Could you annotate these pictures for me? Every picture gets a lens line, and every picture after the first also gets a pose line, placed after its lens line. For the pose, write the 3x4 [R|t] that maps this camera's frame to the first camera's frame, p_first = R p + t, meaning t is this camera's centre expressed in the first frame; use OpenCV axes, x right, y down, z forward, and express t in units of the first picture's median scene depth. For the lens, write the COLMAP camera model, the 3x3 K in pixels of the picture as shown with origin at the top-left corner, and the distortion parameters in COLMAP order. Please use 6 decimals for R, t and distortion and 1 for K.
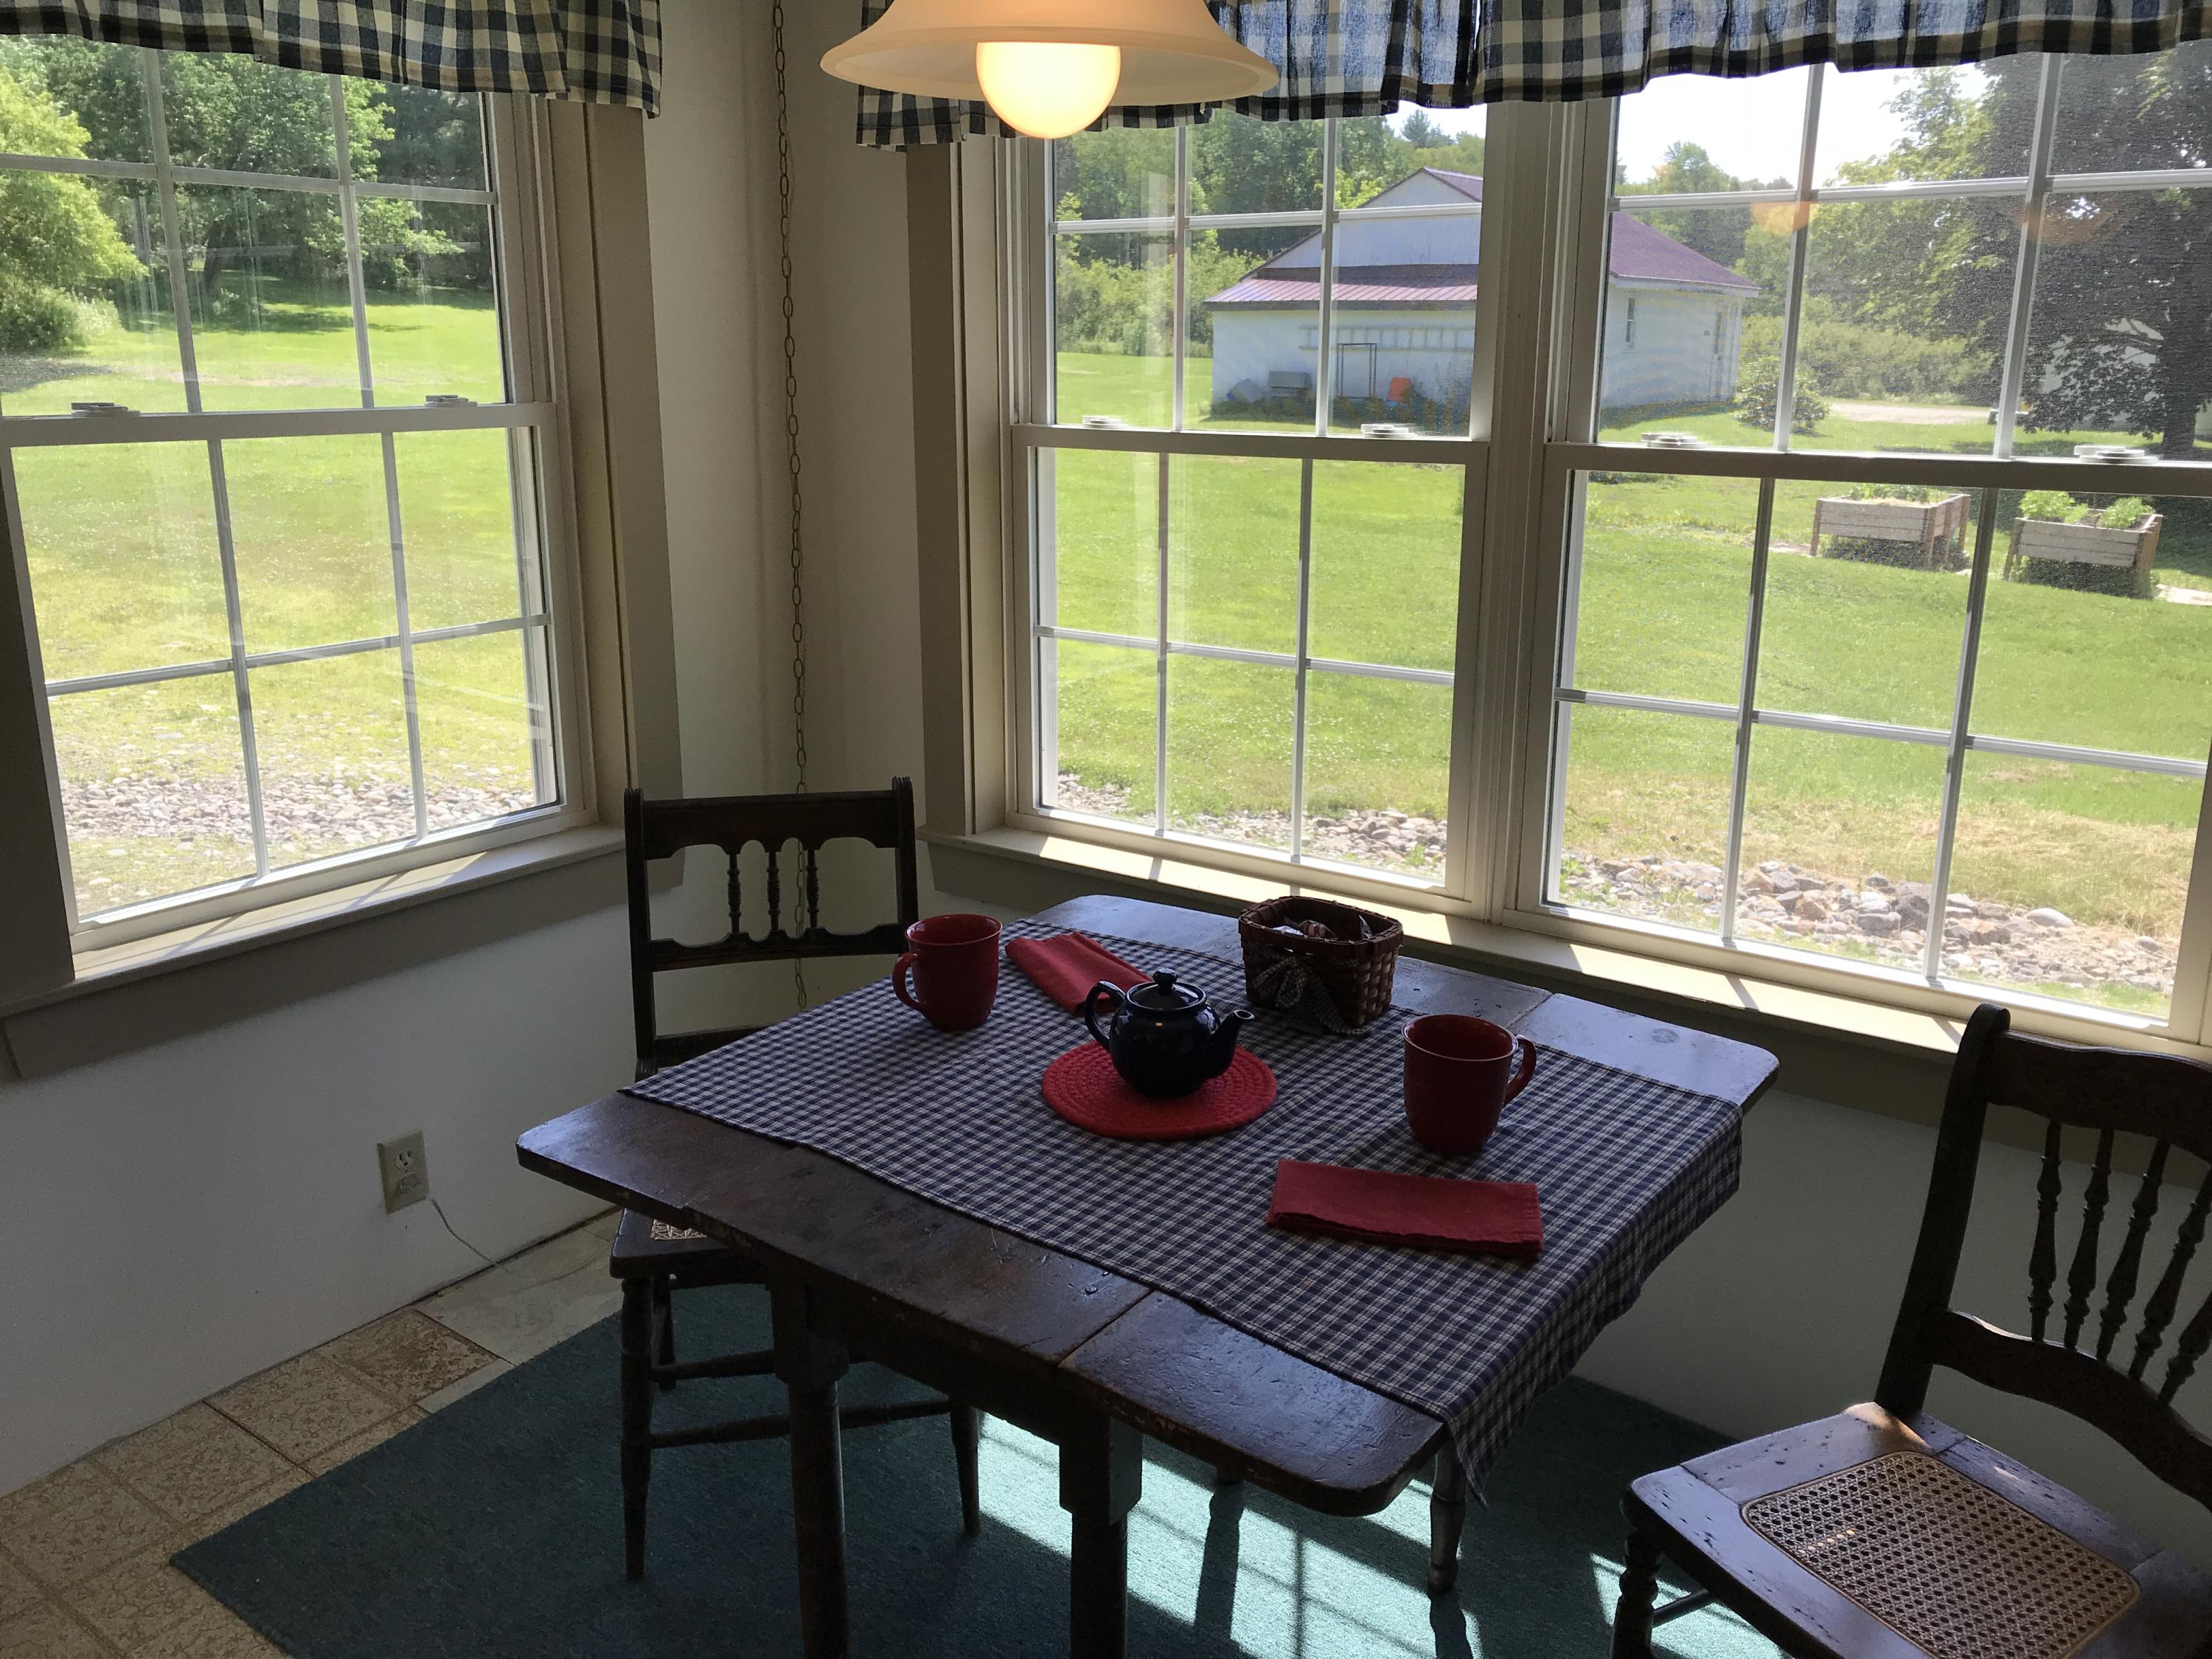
lens RADIAL K [[1839.4, 0, 1077.6], [0, 1839.4, 807.8], [0, 0, 1]] dist [0.011733, 0.003305]
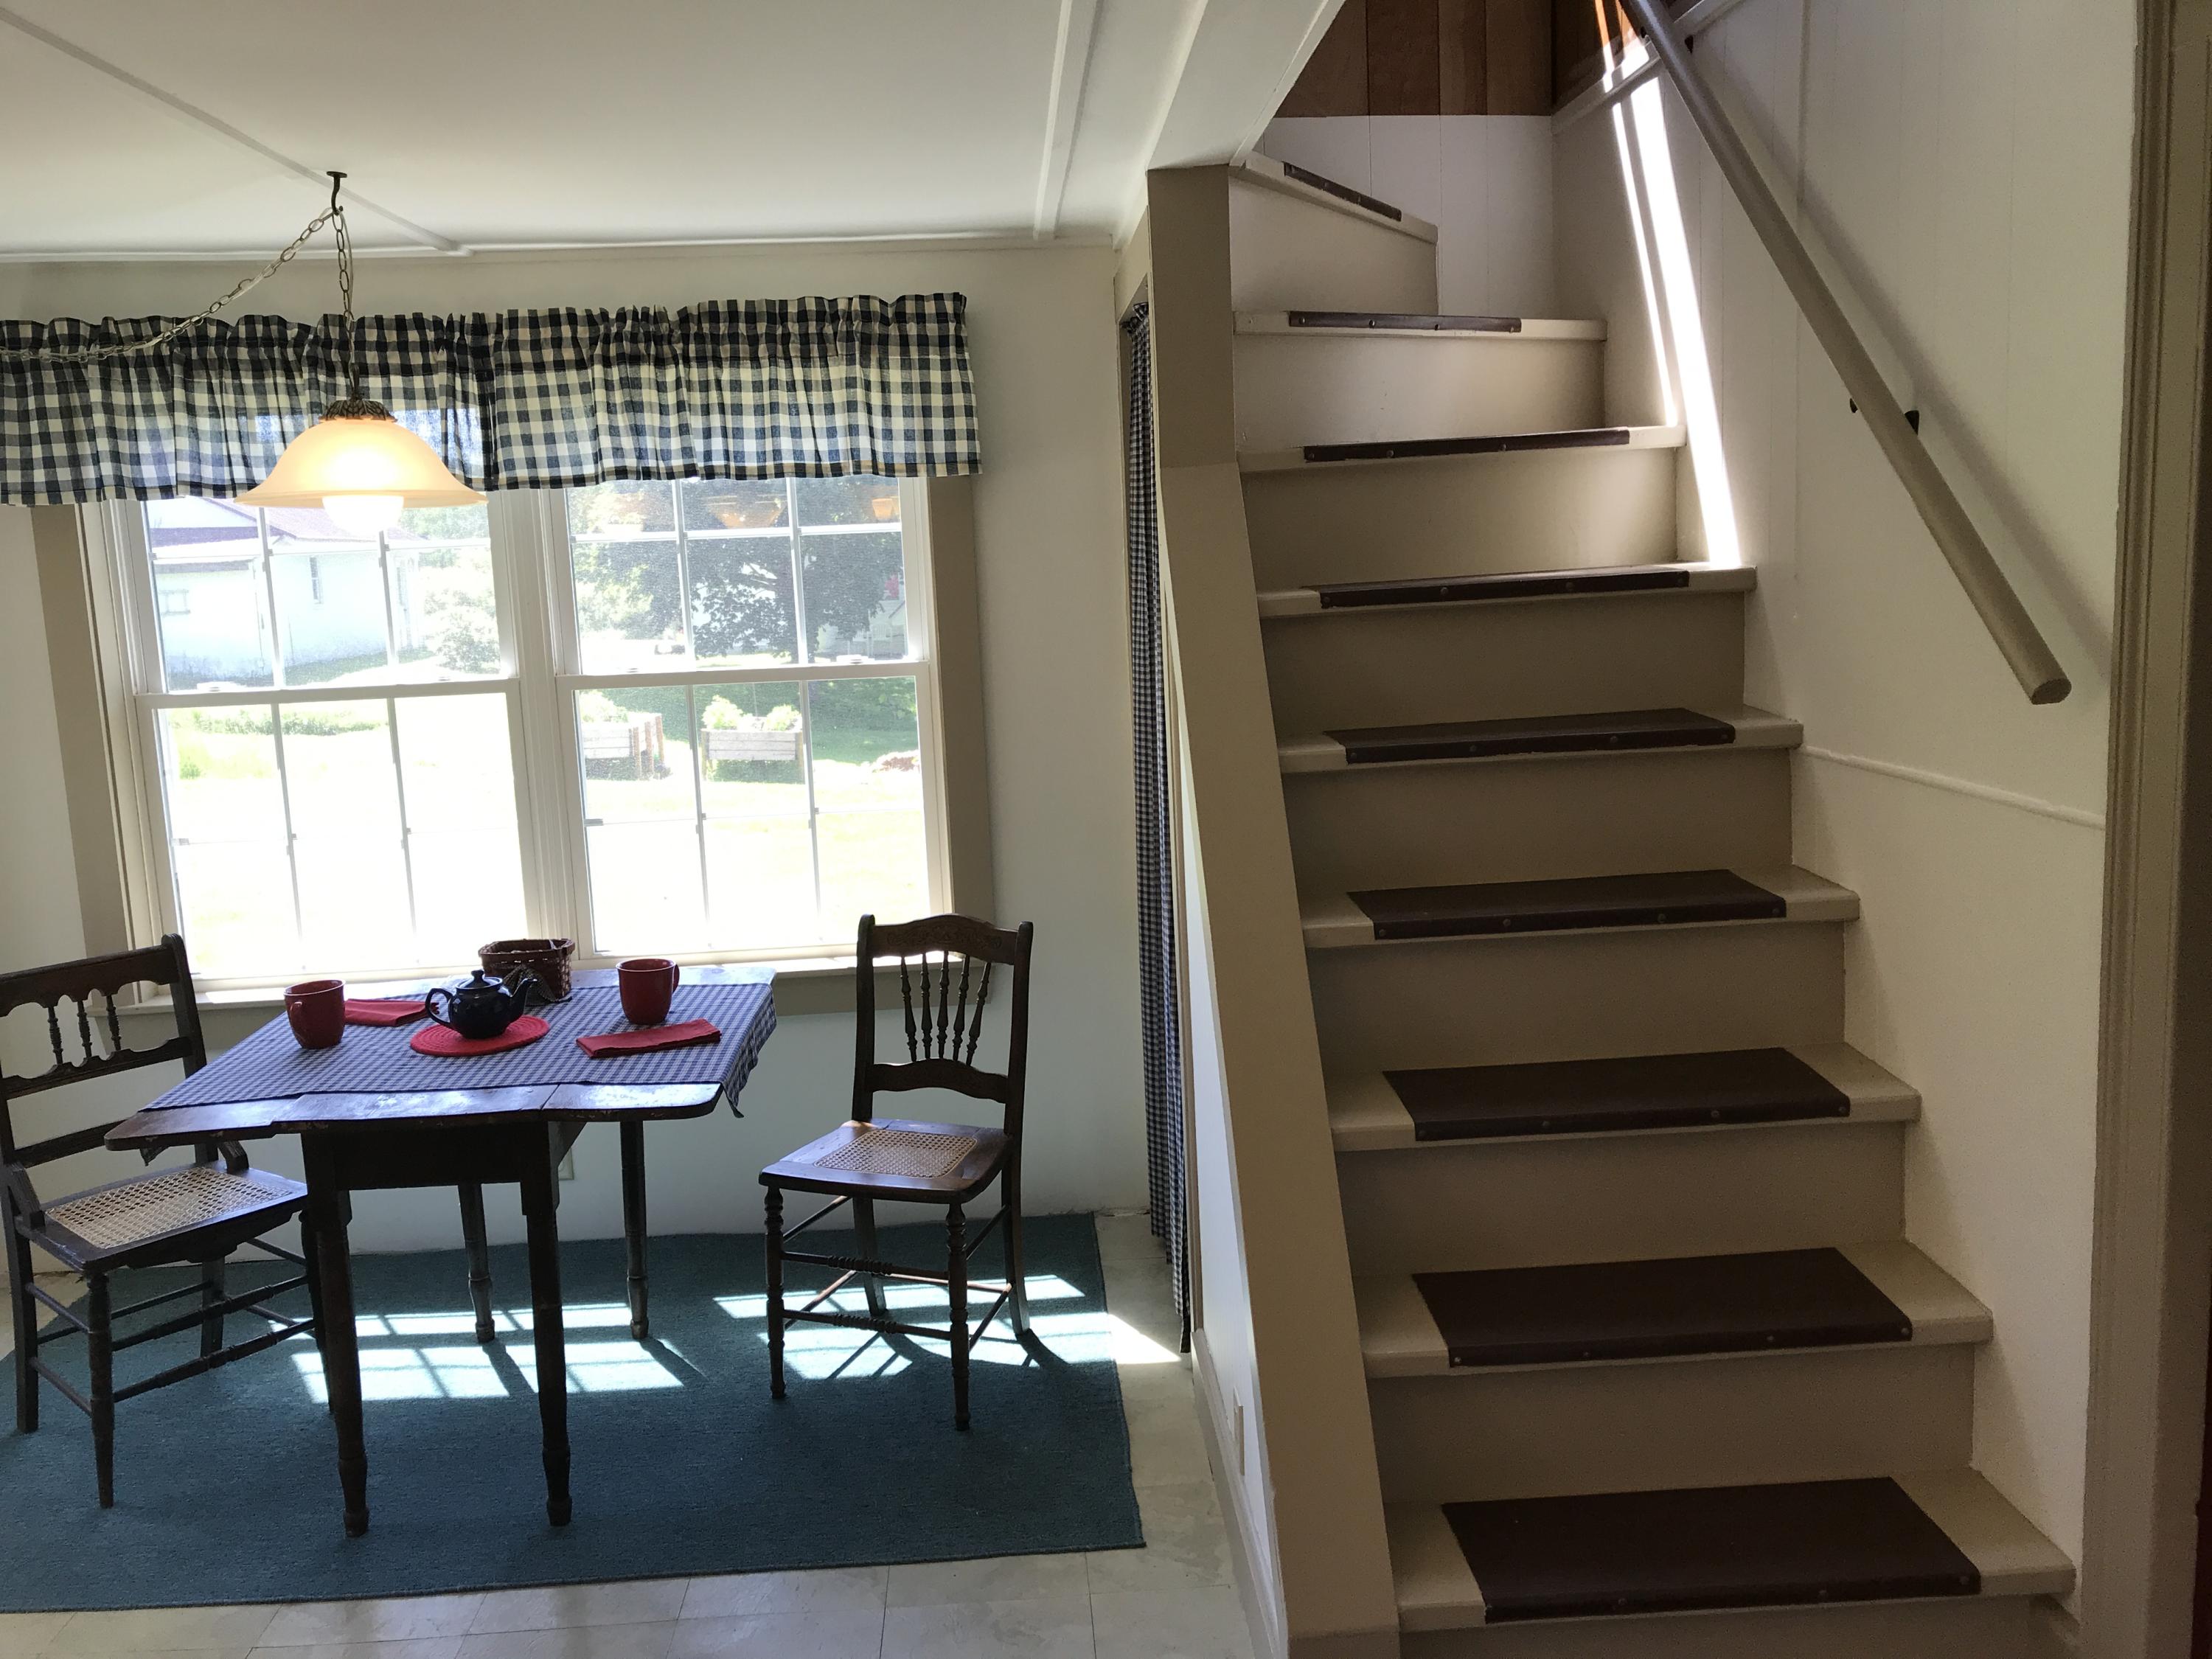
lens RADIAL K [[1809.7, 0, 1115.1], [0, 1809.7, 815.9], [0, 0, 1]] dist [0.058430, -0.070146]
pose [[0.760274, -0.125012, 0.637460, -0.483912], [0.203234, 0.977820, -0.050628, 0.129167], [-0.616993, 0.168045, 0.768818, -0.642655]]
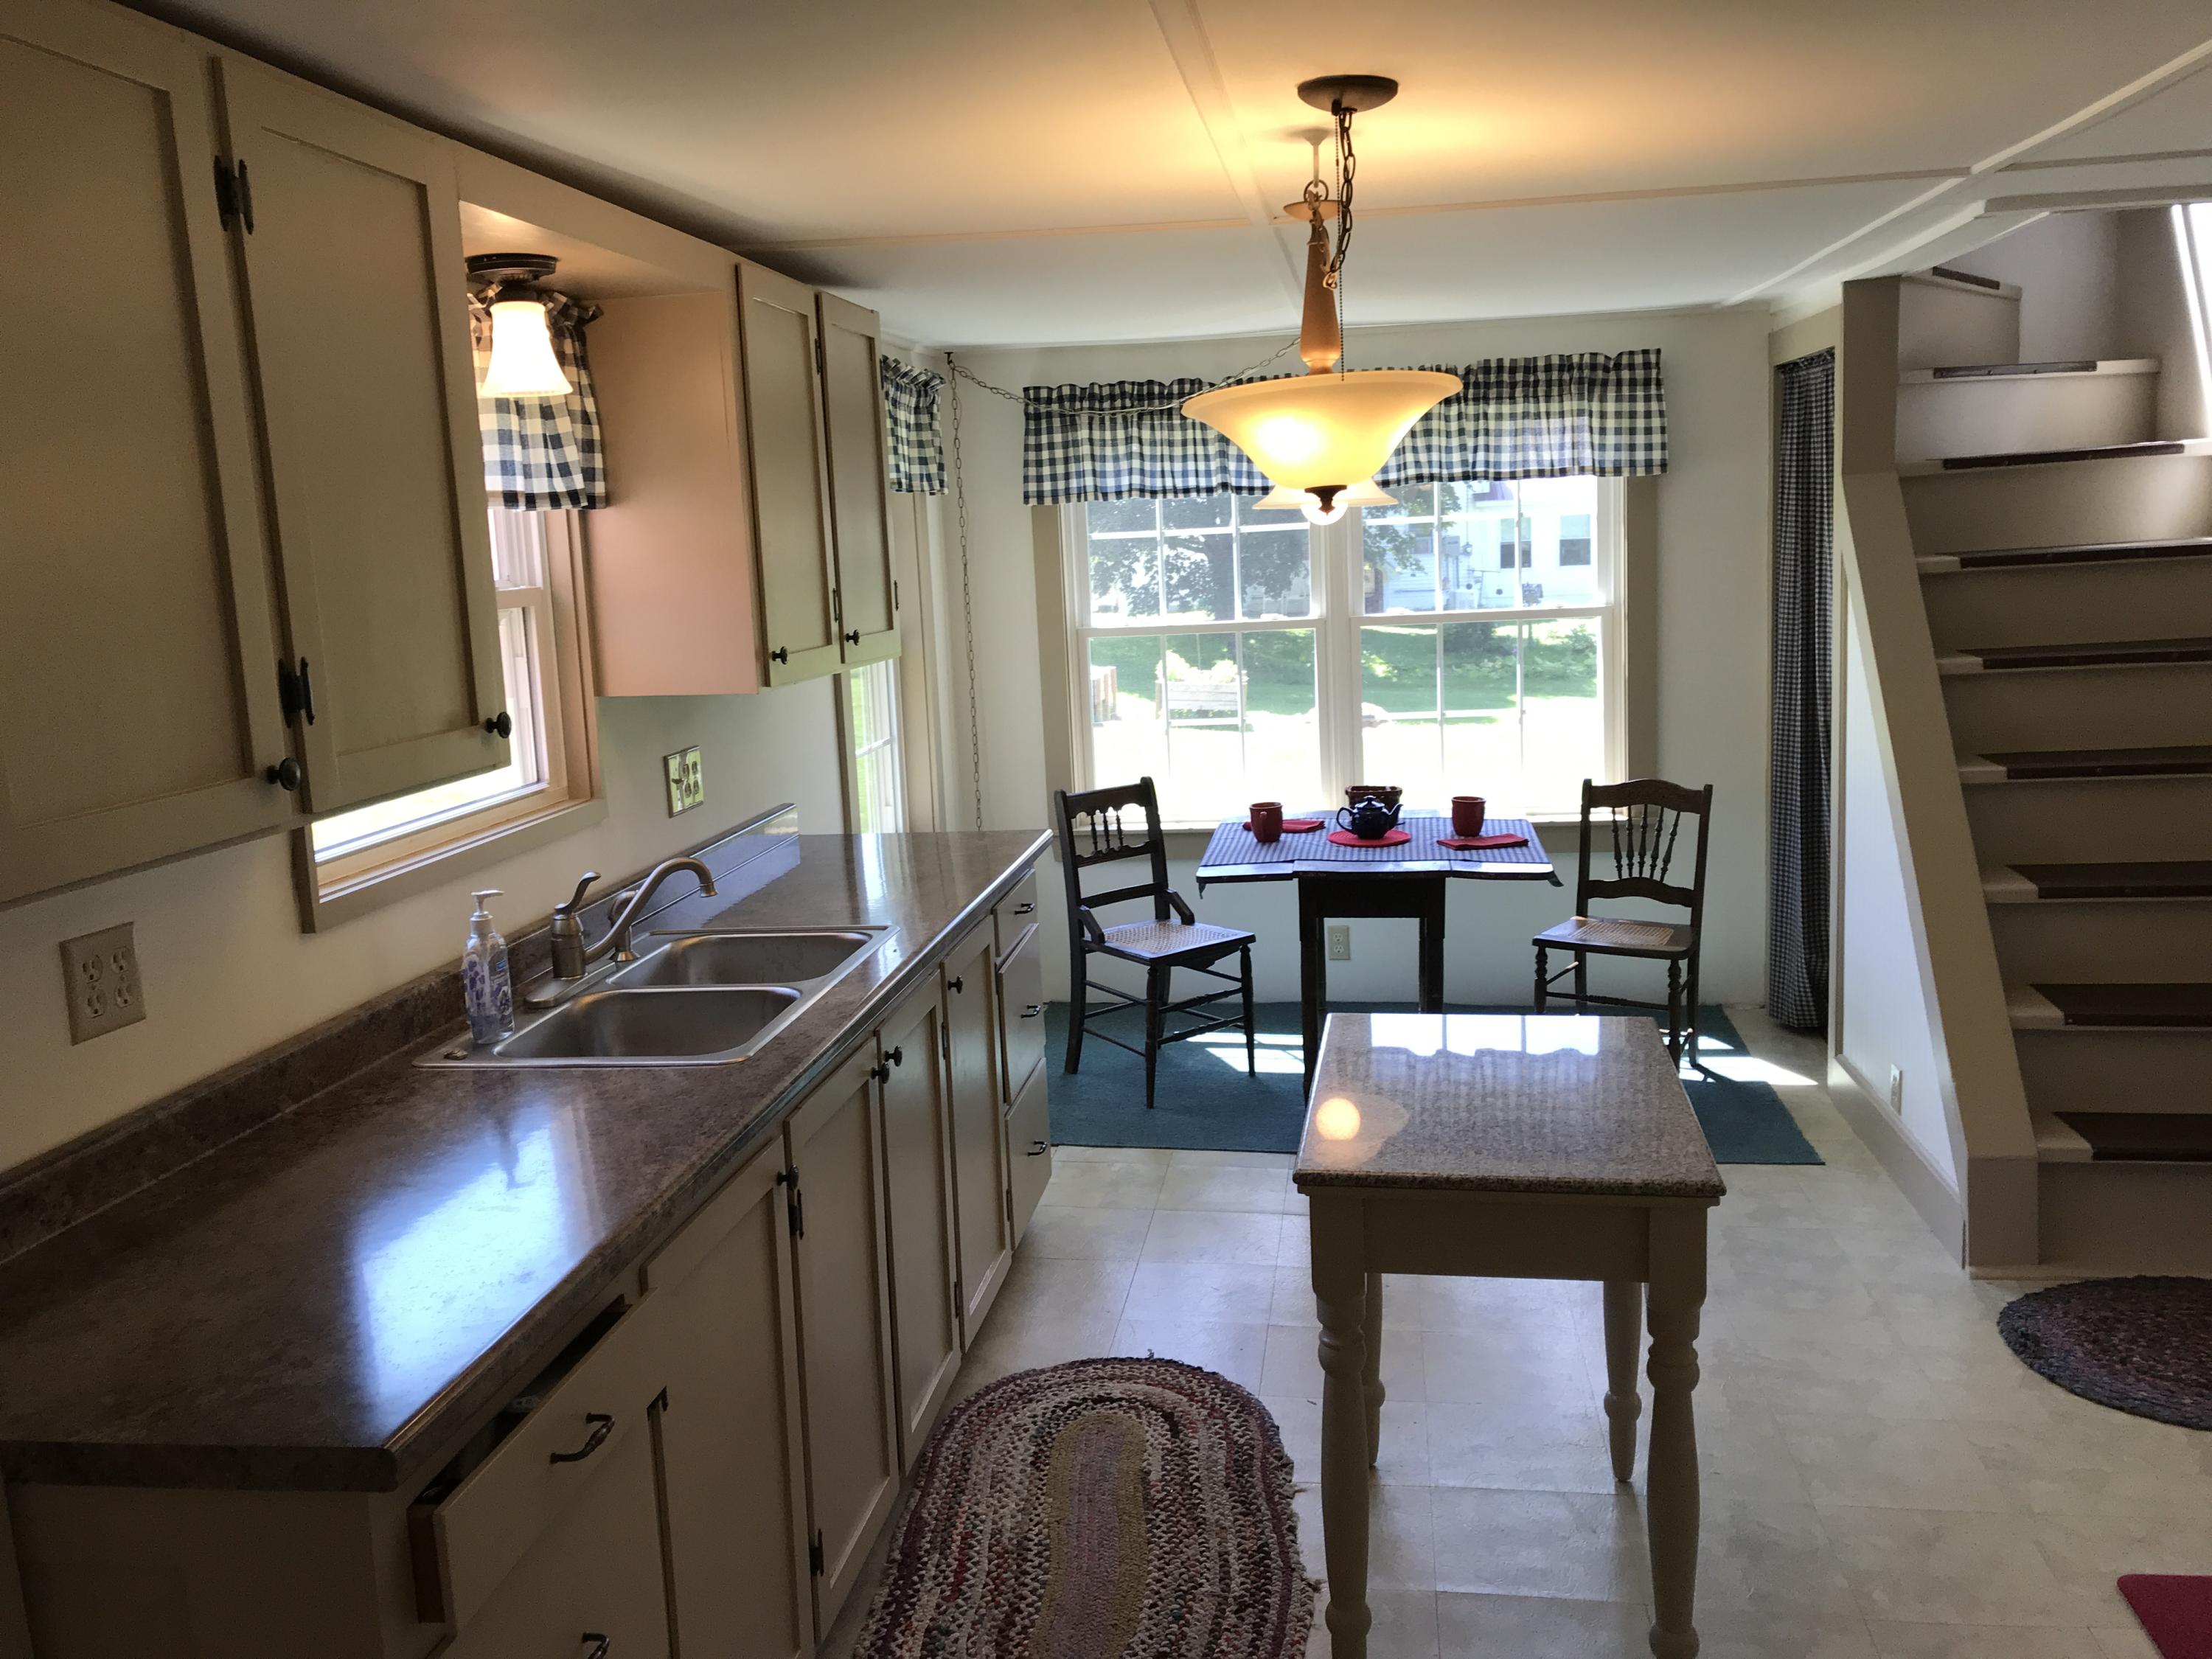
lens RADIAL K [[1836.1, 0, 1060.1], [0, 1836.1, 818.7], [0, 0, 1]] dist [0.008633, -0.012114]
pose [[0.884180, -0.114425, 0.452916, -1.370166], [0.163700, 0.983953, -0.070988, 0.200727], [-0.437525, 0.136908, 0.888723, -1.090001]]
